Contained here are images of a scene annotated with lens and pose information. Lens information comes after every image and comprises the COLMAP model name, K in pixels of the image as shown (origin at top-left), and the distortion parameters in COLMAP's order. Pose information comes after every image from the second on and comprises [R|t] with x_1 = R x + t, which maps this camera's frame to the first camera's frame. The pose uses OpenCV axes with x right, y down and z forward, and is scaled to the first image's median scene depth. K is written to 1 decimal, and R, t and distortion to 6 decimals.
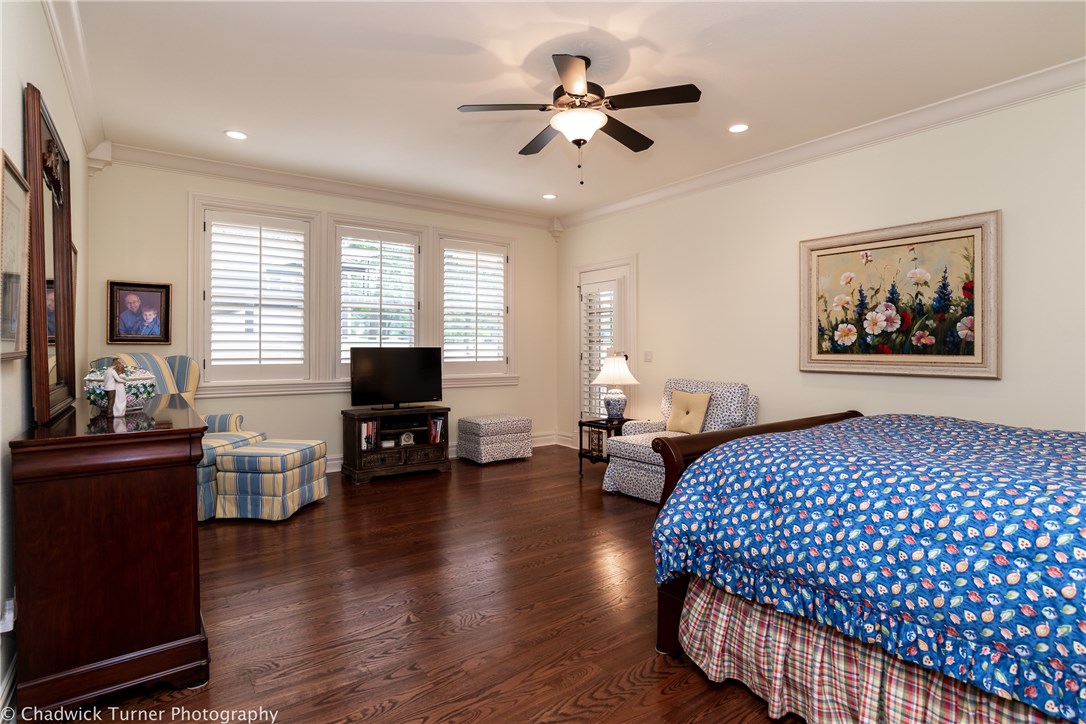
lens RADIAL K [[550.4, 0, 543.3], [0, 550.4, 358.2], [0, 0, 1]] dist [-0.018731, -0.006877]
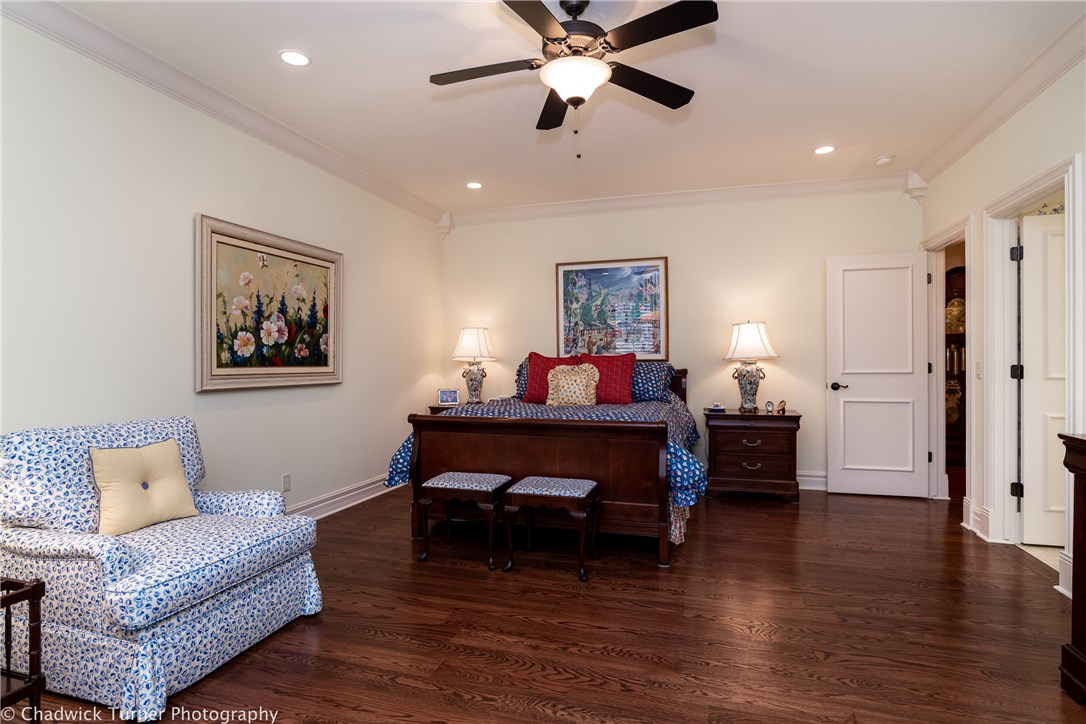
lens RADIAL K [[550.4, 0, 545.8], [0, 550.4, 362.5], [0, 0, 1]] dist [-0.018731, -0.006877]
pose [[-0.588414, 0.003764, 0.808551, -0.431262], [0.023484, 0.999647, 0.012436, -0.014937], [-0.808219, 0.026306, -0.588295, 1.172858]]
